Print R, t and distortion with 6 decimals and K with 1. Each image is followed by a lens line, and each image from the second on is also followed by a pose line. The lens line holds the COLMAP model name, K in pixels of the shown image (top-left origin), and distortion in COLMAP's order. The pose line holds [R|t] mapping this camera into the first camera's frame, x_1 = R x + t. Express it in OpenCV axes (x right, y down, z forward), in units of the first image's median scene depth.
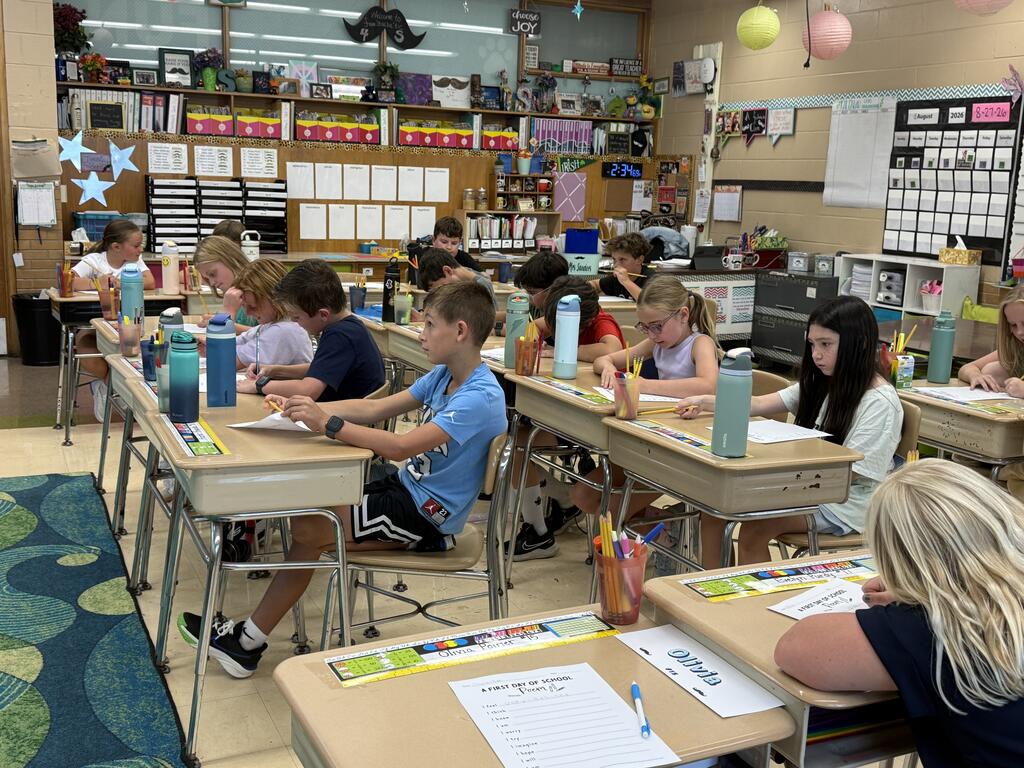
lens RADIAL K [[1096.6, 0, 512.0], [0, 1096.6, 384.0], [0, 0, 1]] dist [0.198787, -0.471917]
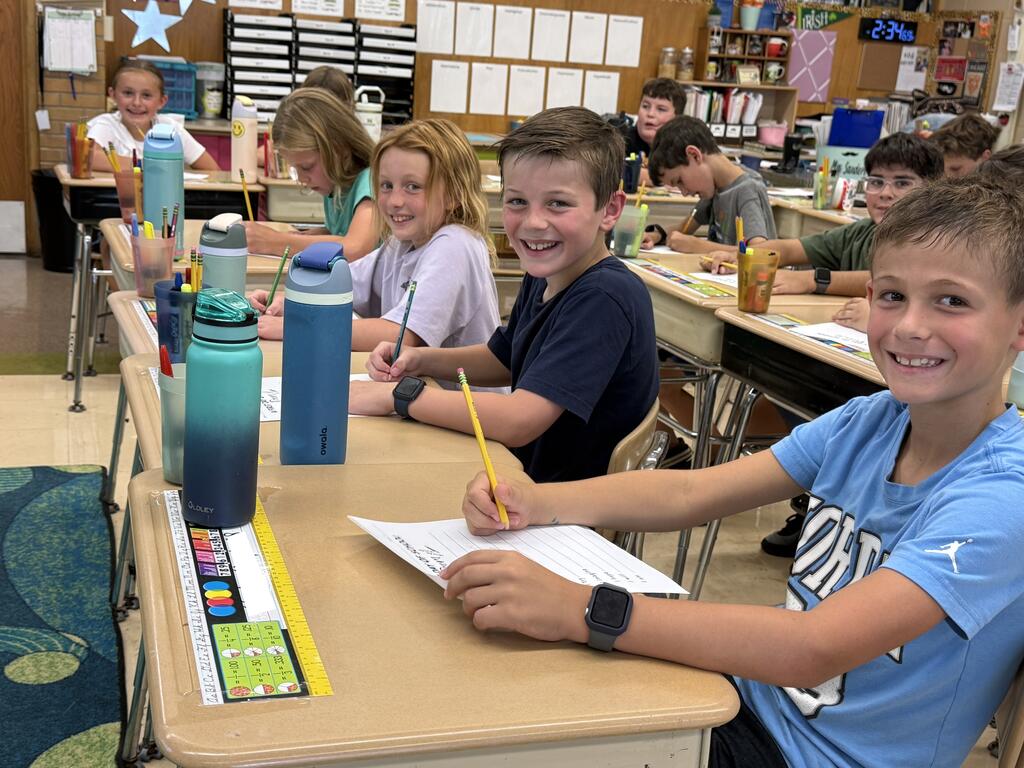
lens RADIAL K [[1240.5, 0, 512.0], [0, 1240.5, 384.0], [0, 0, 1]] dist [0.201835, -0.509058]
pose [[0.993356, 0.065774, -0.094428, -0.058839], [-0.059018, 0.995610, 0.072649, -0.020151], [0.098792, -0.066594, 0.992877, 0.220465]]
